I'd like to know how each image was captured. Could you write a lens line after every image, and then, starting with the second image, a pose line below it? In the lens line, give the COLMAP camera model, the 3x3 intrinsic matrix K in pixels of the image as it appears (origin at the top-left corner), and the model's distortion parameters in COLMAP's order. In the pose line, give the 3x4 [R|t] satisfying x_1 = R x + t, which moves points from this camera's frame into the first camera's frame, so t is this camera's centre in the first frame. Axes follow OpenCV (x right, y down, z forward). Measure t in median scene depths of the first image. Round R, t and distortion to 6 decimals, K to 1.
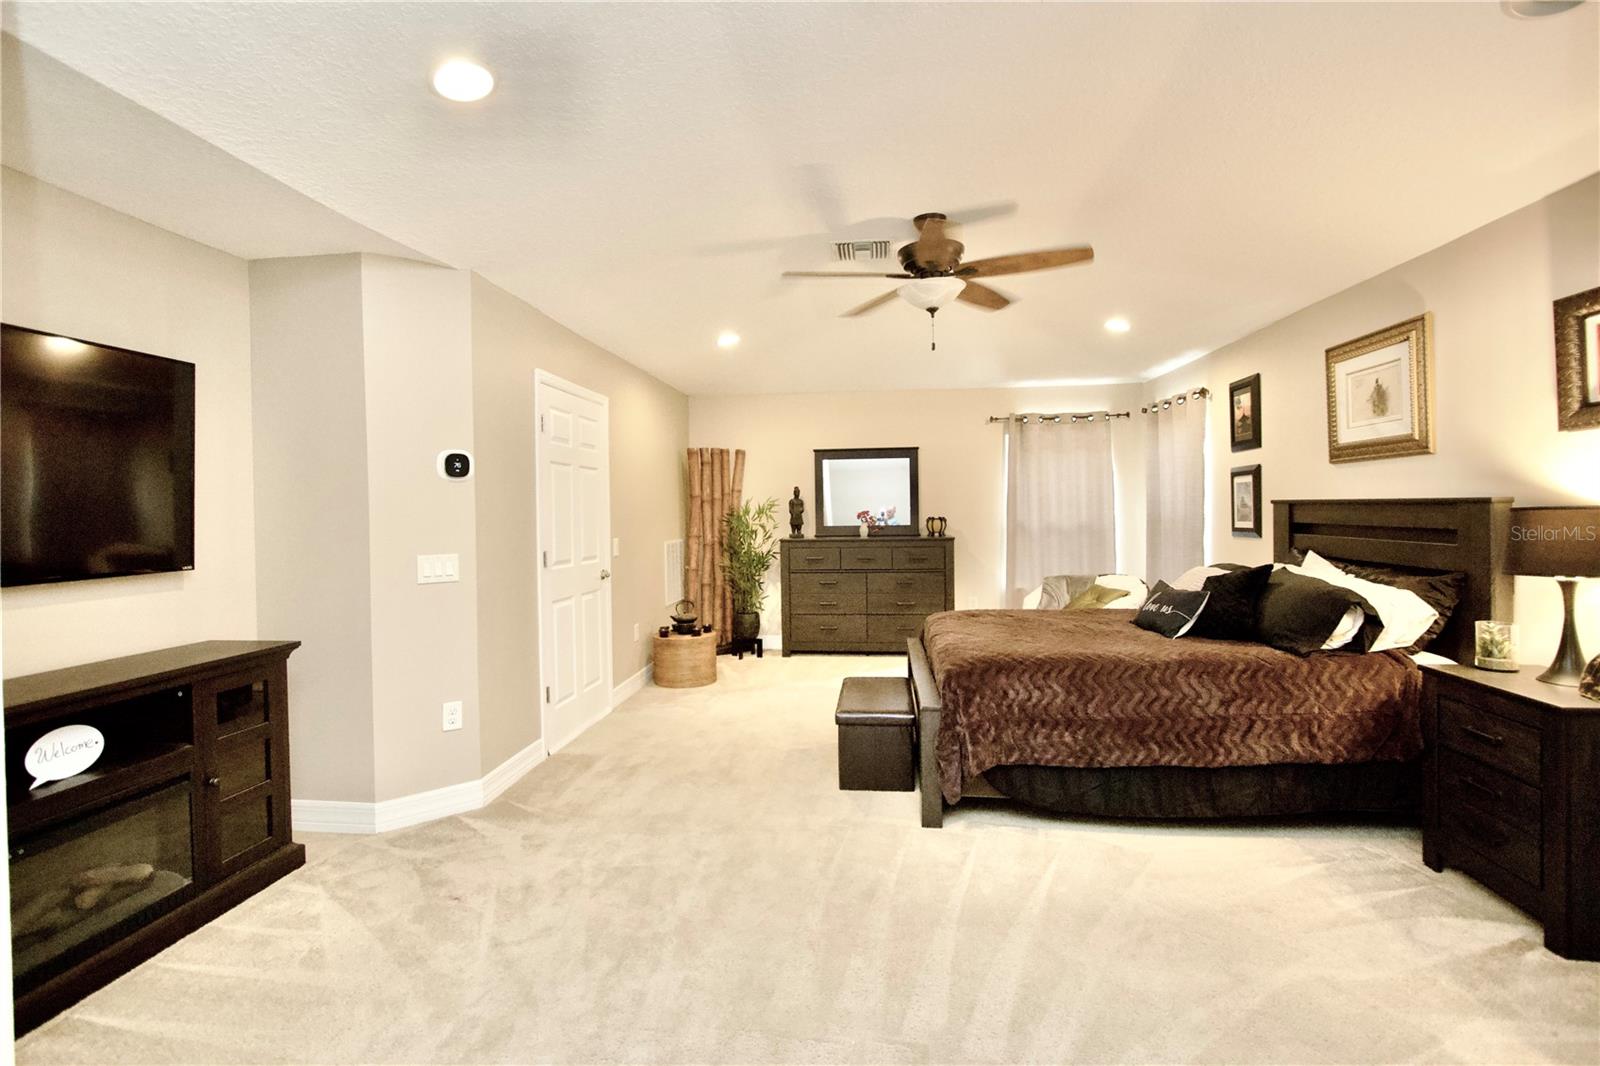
lens RADIAL K [[739.4, 0, 789.0], [0, 739.4, 522.6], [0, 0, 1]] dist [-0.018293, 0.002328]
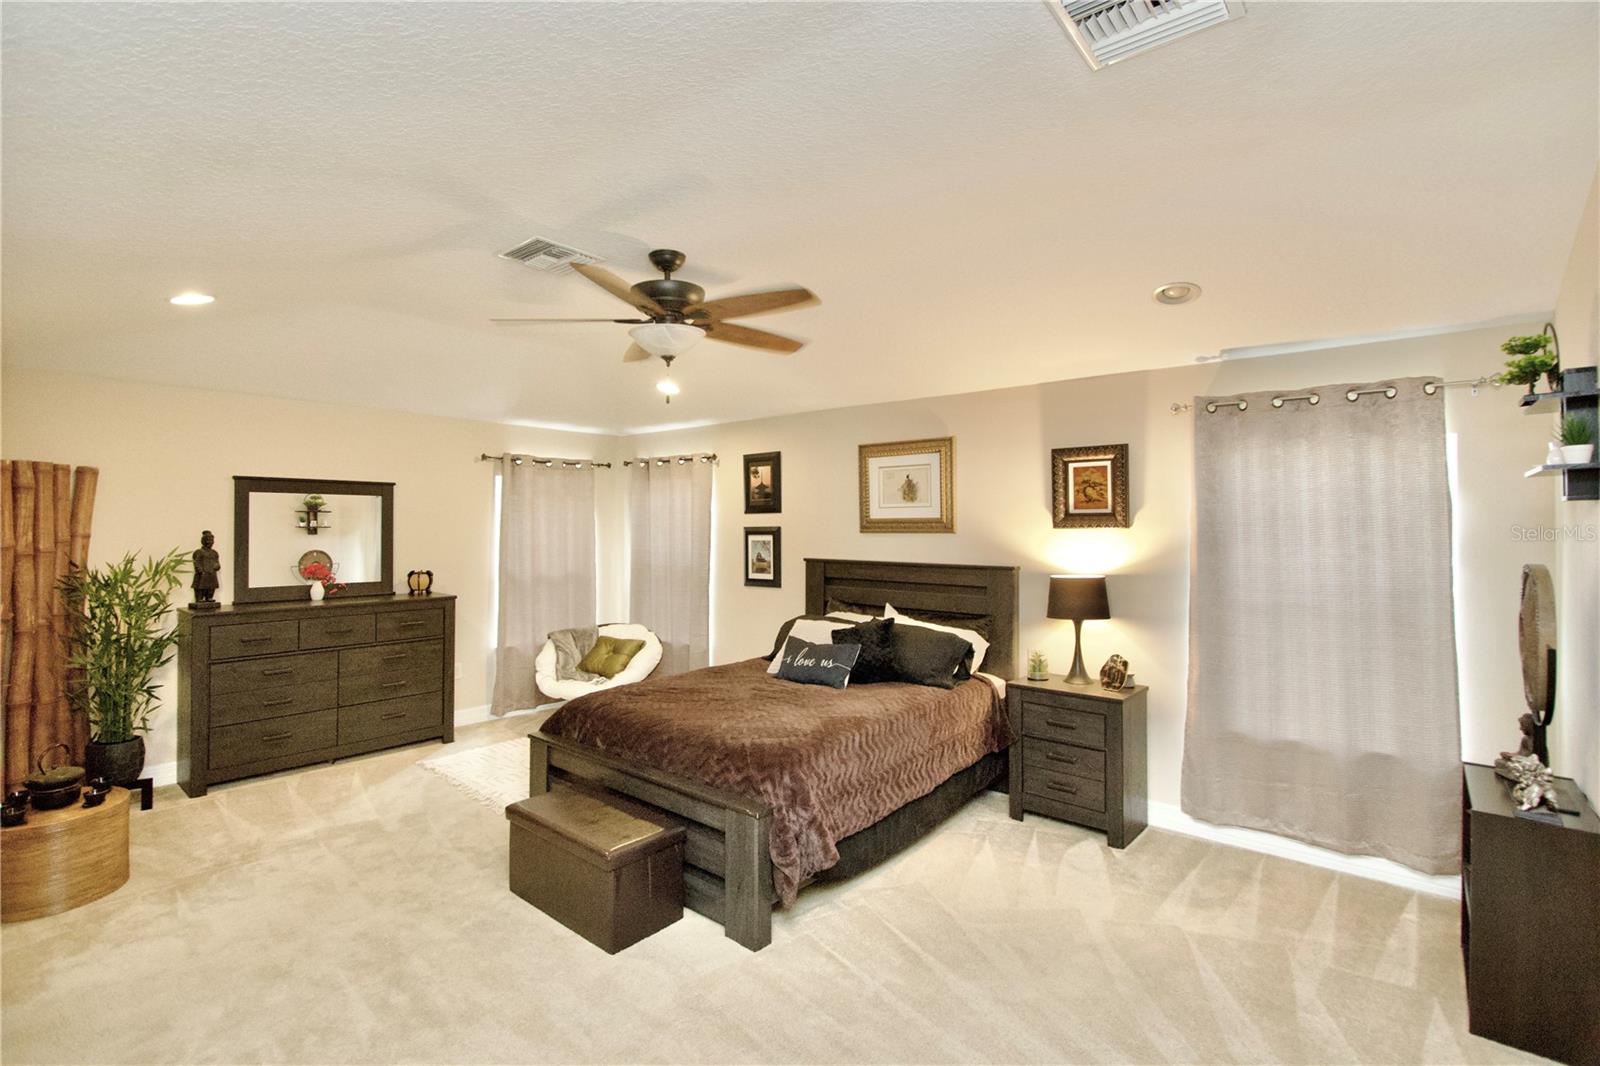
lens RADIAL K [[739.4, 0, 792.8], [0, 739.4, 529.0], [0, 0, 1]] dist [-0.018293, 0.002328]
pose [[0.555754, 0.013274, 0.831241, -0.292974], [0.005166, 0.999798, -0.019420, -0.042651], [-0.831331, 0.015087, 0.555573, 0.250838]]
